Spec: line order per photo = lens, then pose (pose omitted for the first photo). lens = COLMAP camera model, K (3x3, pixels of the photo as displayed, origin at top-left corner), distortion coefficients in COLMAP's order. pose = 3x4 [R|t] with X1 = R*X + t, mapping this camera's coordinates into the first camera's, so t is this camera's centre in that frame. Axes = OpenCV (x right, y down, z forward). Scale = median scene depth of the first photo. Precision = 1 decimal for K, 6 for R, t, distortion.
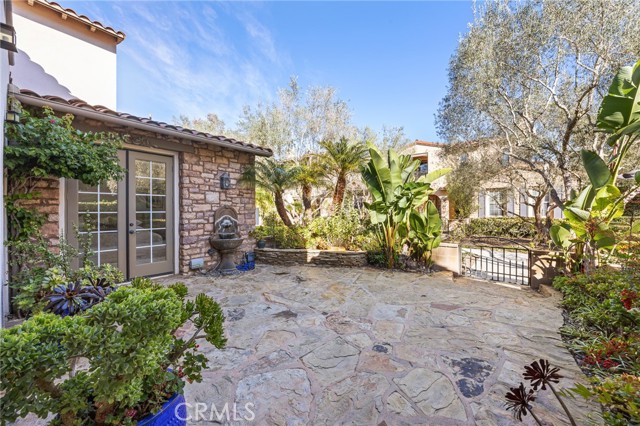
lens RADIAL K [[241.6, 0, 322.5], [0, 241.6, 211.8], [0, 0, 1]] dist [-0.002406, -0.000143]
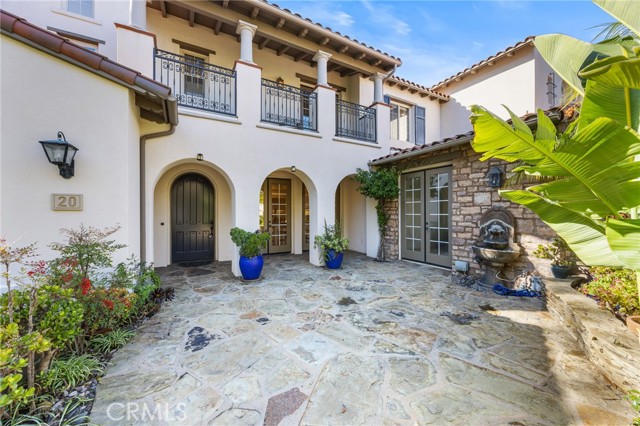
lens RADIAL K [[241.6, 0, 322.5], [0, 241.6, 211.8], [0, 0, 1]] dist [-0.002406, -0.000143]
pose [[-0.369067, 0.000687, -0.929403, 0.633161], [-0.003161, 0.999993, 0.001994, -0.012397], [0.929397, 0.003674, -0.369062, 0.841429]]
